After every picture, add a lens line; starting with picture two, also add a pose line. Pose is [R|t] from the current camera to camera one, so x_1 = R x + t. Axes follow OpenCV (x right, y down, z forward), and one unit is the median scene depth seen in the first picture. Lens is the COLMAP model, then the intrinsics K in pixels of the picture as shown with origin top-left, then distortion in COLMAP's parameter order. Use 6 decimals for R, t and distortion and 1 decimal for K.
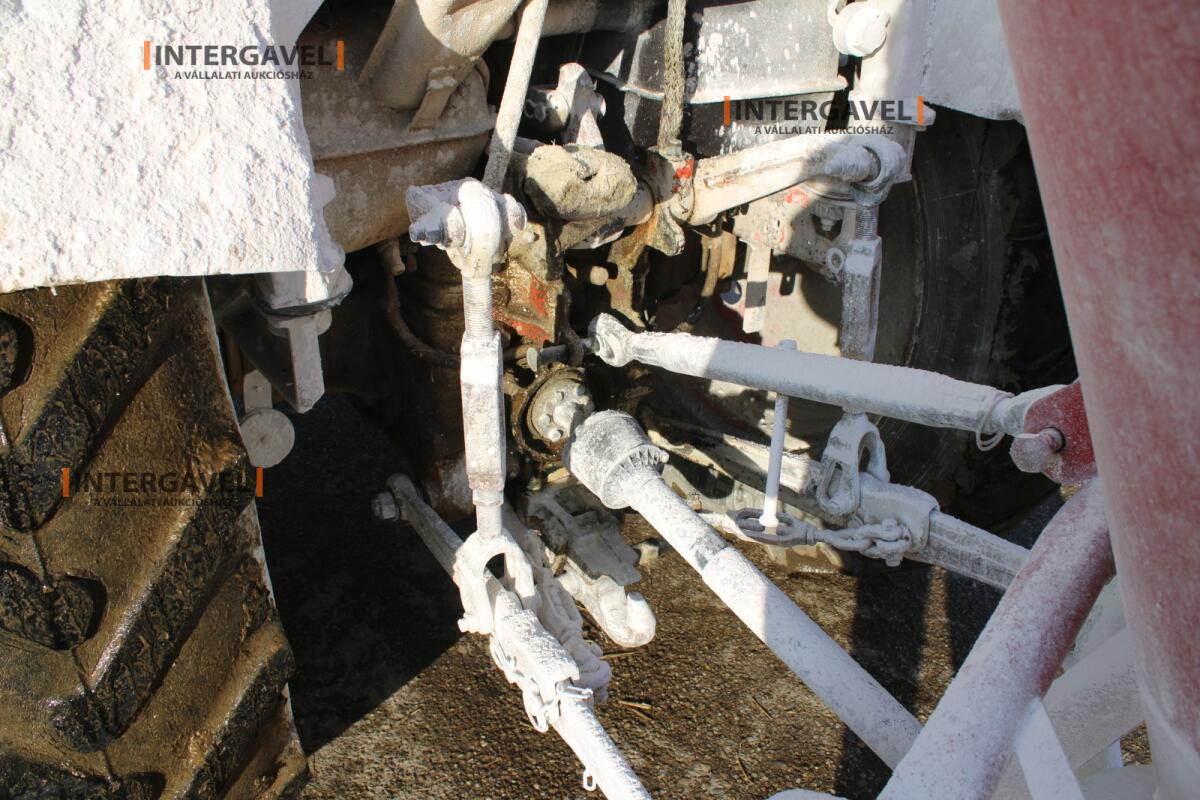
lens RADIAL K [[994.1, 0, 603.8], [0, 994.1, 395.1], [0, 0, 1]] dist [-0.141475, 0.085020]
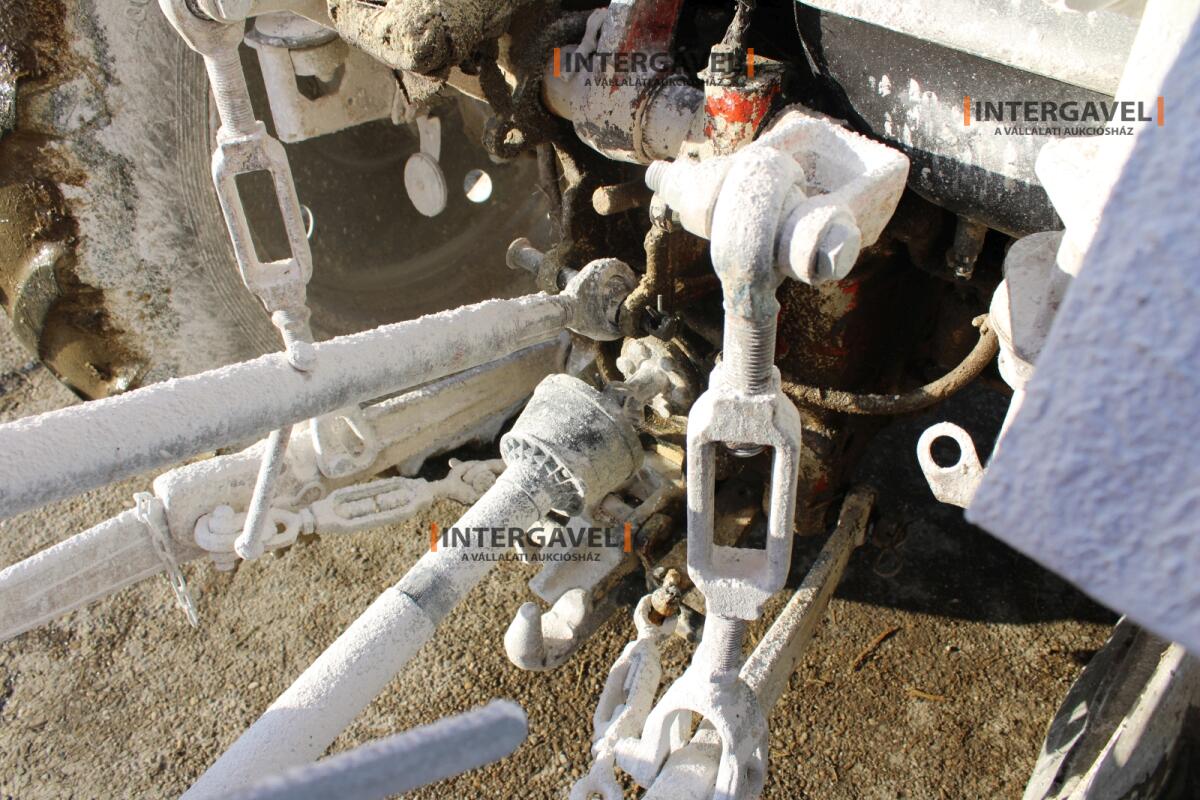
lens RADIAL K [[994.1, 0, 599.4], [0, 994.1, 404.8], [0, 0, 1]] dist [-0.141475, 0.085020]
pose [[0.281419, 0.607793, -0.742557, 0.567810], [-0.471169, 0.761647, 0.444852, -0.308877], [0.835944, 0.224680, 0.500715, 0.696235]]
